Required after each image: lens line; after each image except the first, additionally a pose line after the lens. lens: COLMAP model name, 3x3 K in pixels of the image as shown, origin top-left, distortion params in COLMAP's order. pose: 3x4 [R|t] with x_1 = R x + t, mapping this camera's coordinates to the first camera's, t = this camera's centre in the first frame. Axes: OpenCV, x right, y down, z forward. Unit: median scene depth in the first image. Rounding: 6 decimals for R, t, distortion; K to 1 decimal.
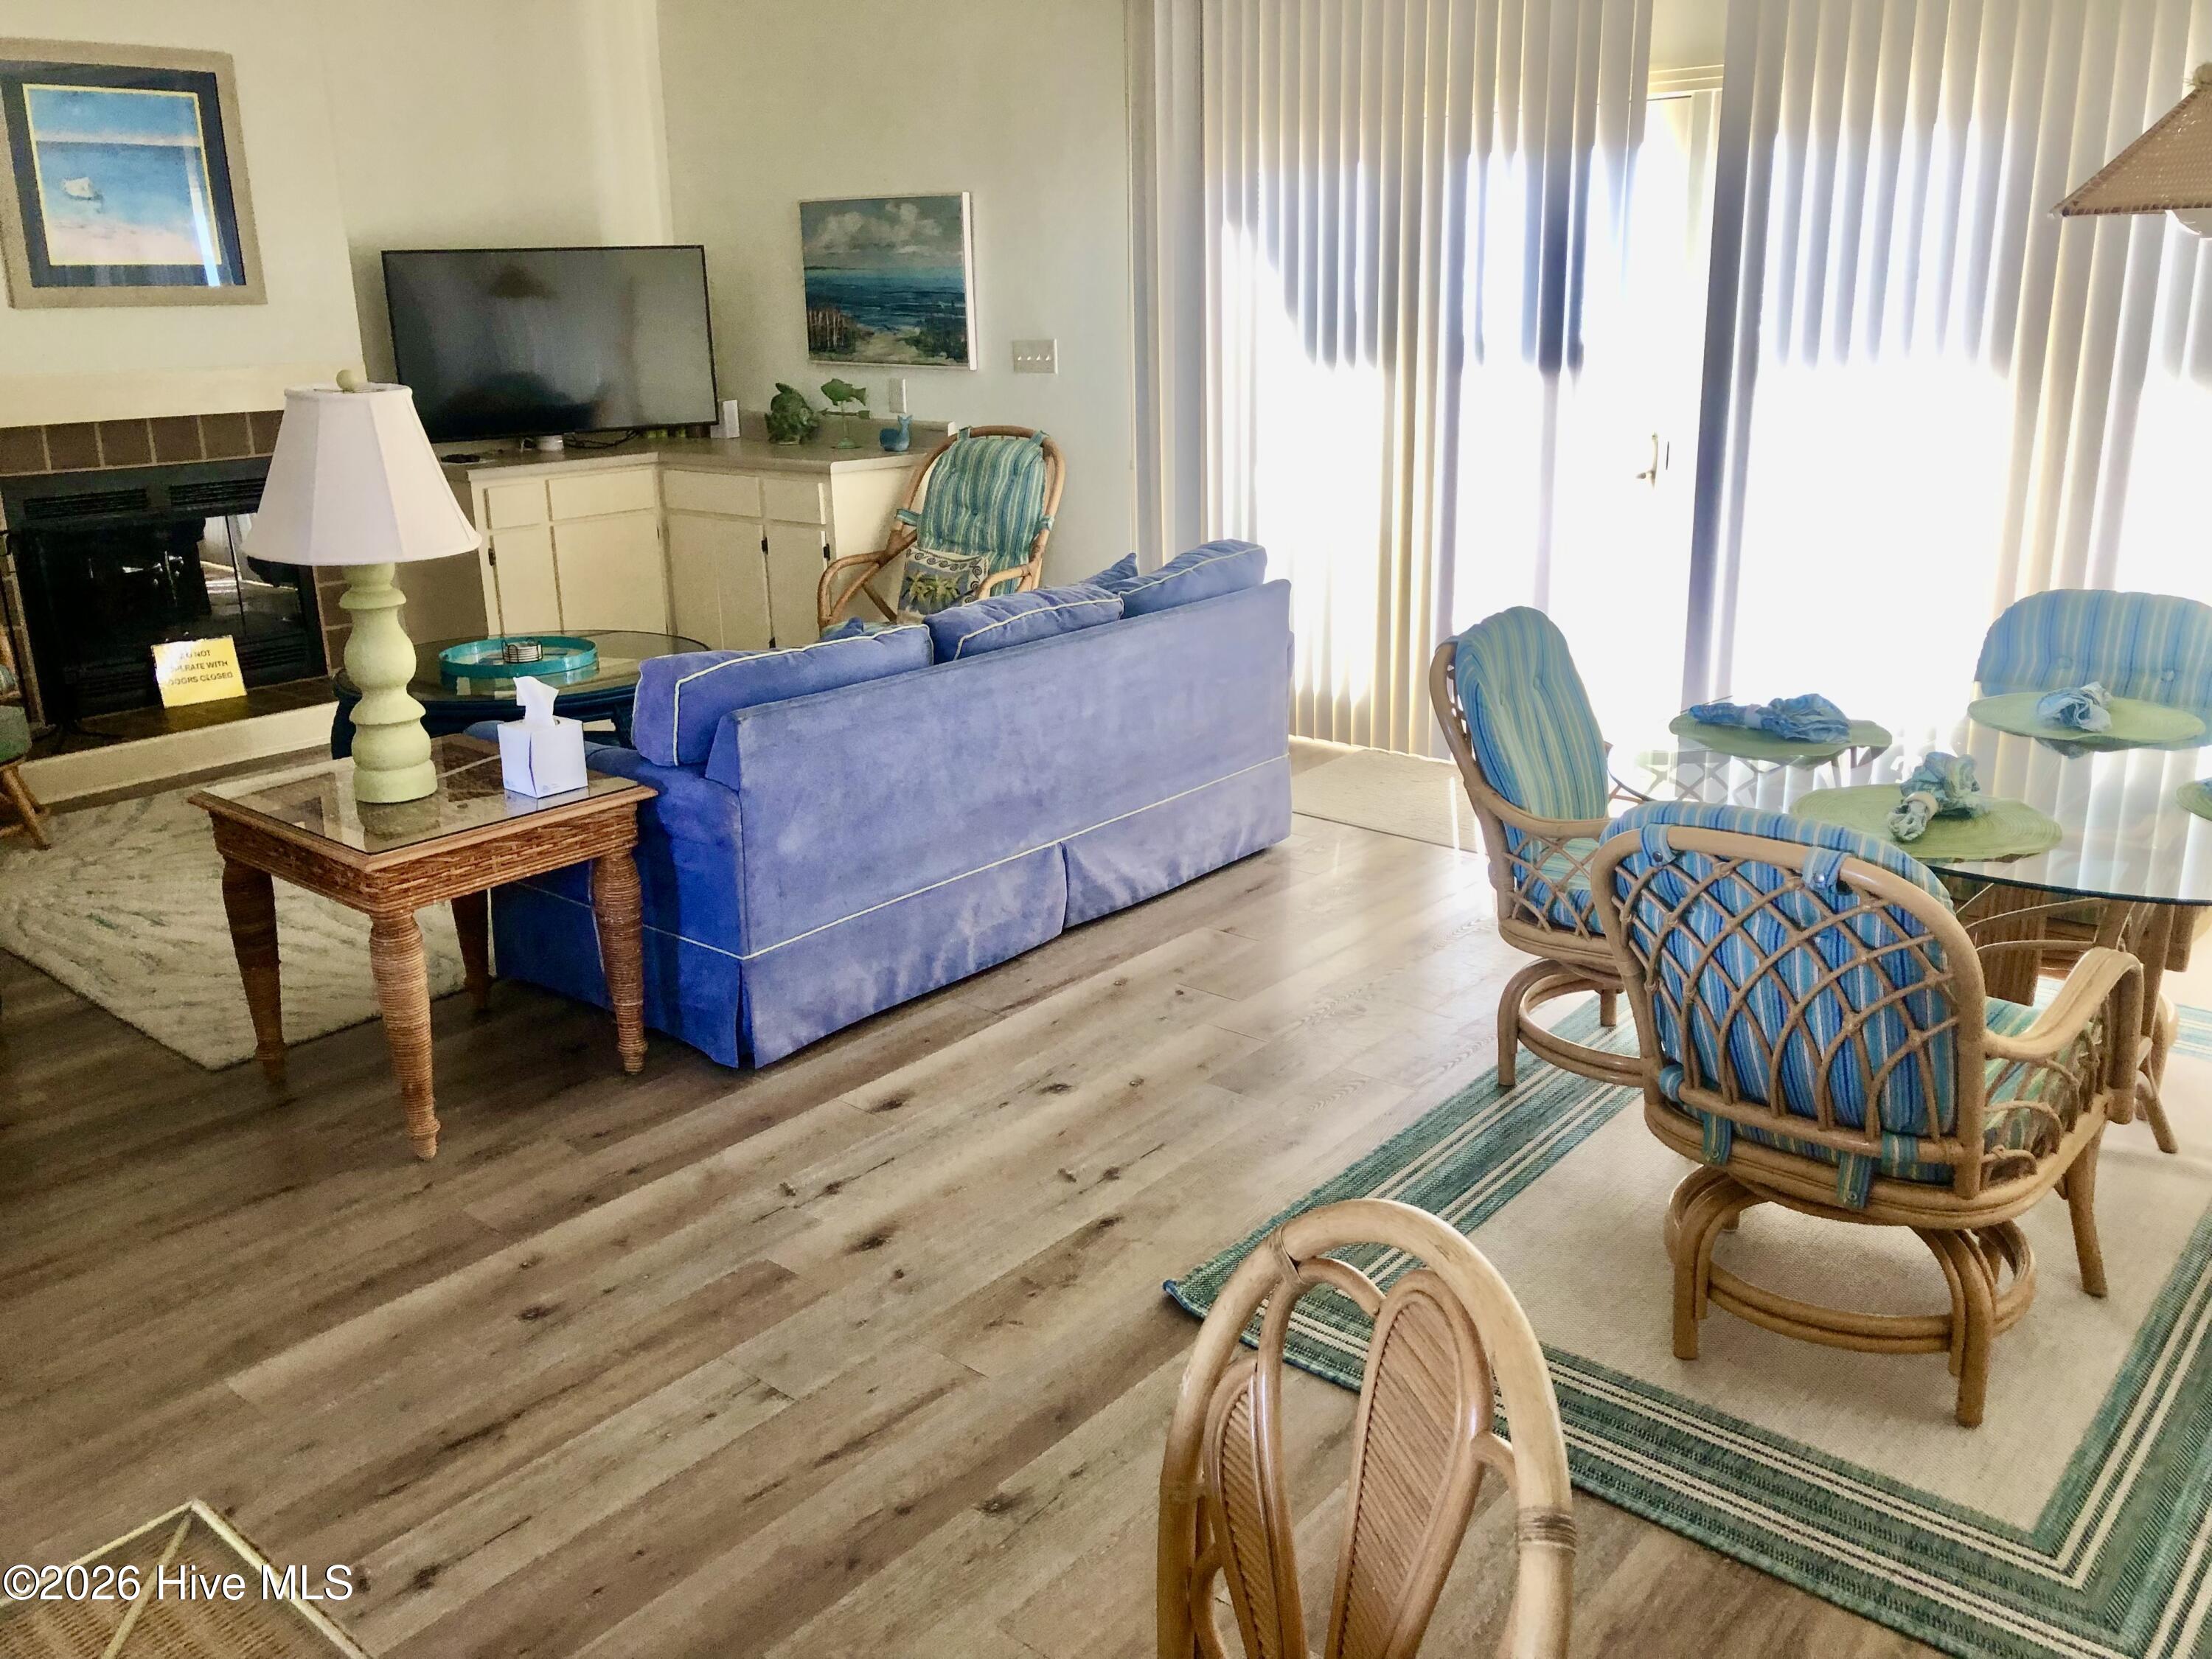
lens RADIAL K [[1846.6, 0, 1106.0], [0, 1846.6, 829.5], [0, 0, 1]] dist [0.010392, -0.075691]
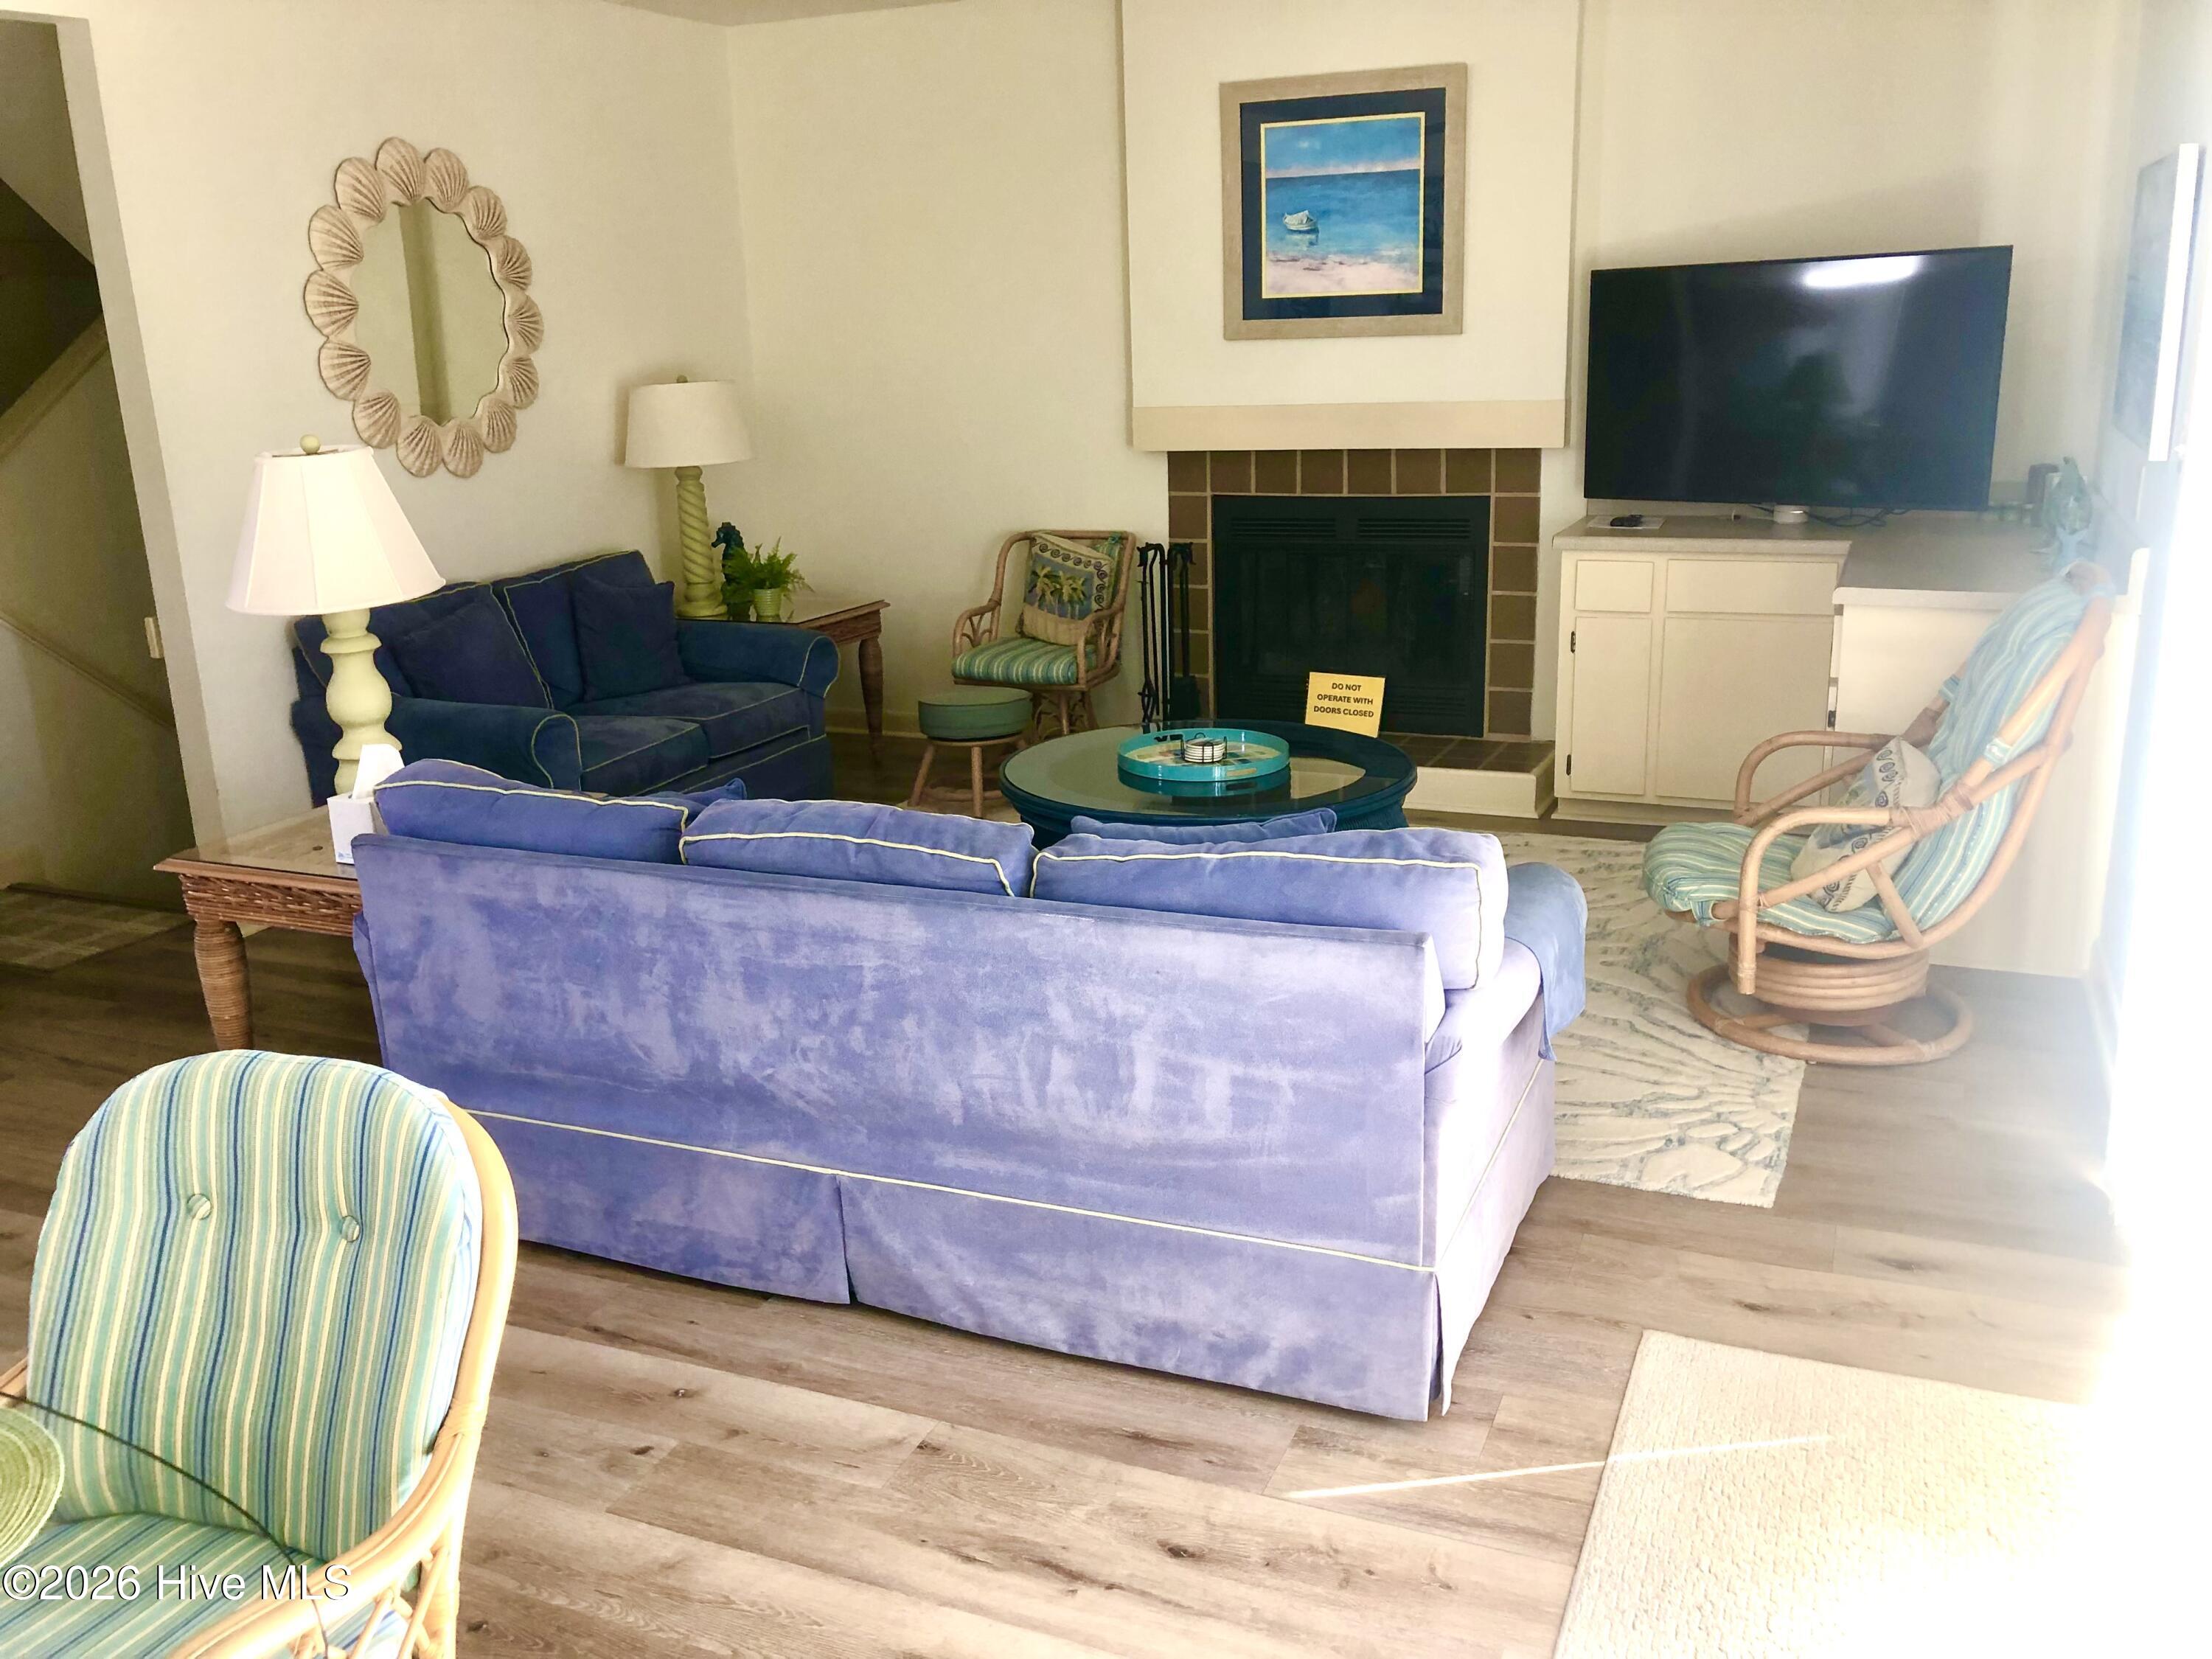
lens RADIAL K [[1769.7, 0, 1106.0], [0, 1769.7, 829.5], [0, 0, 1]] dist [-0.005810, -0.001903]
pose [[0.285379, 0.257895, -0.923065, 0.410969], [-0.246723, 0.950425, 0.189262, -0.187961], [0.926114, 0.173730, 0.334860, 0.627089]]
